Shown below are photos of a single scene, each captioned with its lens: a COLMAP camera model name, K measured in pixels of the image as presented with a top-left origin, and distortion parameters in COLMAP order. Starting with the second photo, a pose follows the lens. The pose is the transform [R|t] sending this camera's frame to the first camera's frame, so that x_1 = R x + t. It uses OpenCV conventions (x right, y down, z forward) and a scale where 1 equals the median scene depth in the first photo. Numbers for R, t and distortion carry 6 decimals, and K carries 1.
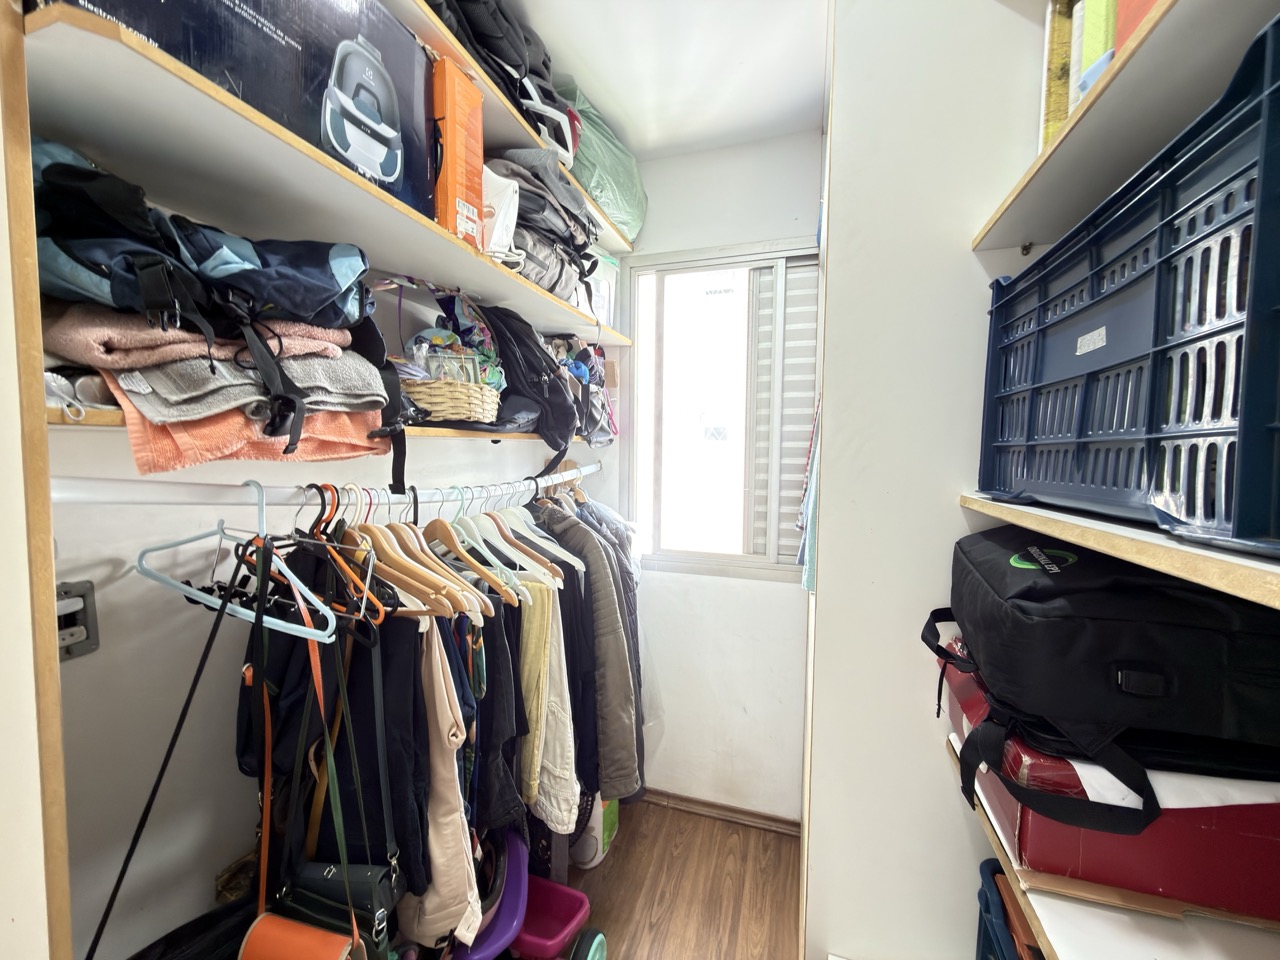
lens RADIAL K [[508.8, 0, 642.7], [0, 508.8, 483.4], [0, 0, 1]] dist [0.000290, 0.000134]
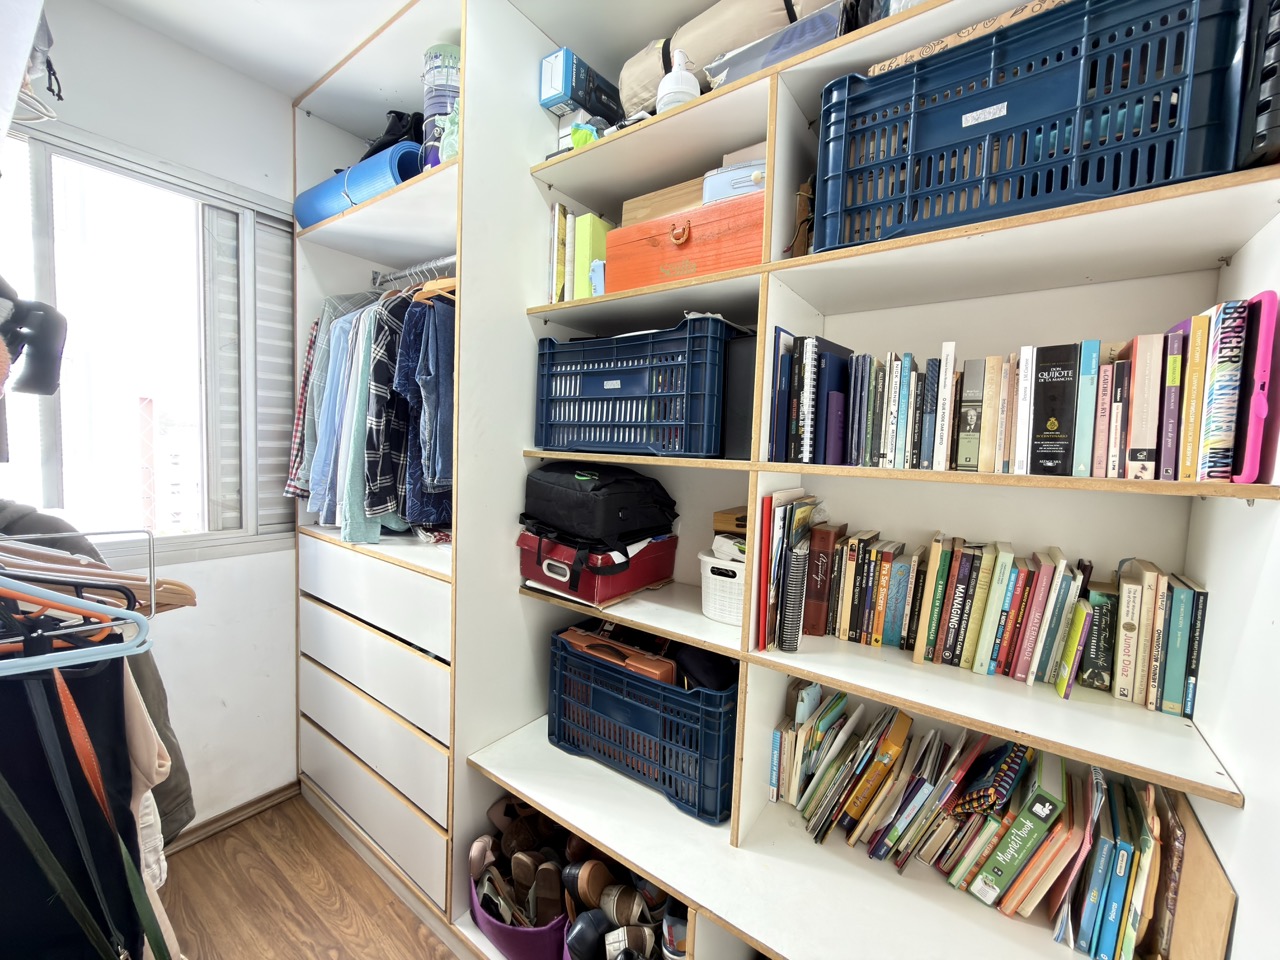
lens RADIAL K [[508.8, 0, 642.6], [0, 508.8, 474.1], [0, 0, 1]] dist [0.000290, 0.000134]
pose [[0.314978, -0.067654, 0.946685, -0.462936], [0.023672, 0.997706, 0.063424, 0.002317], [-0.948804, 0.002433, 0.315857, 0.017212]]
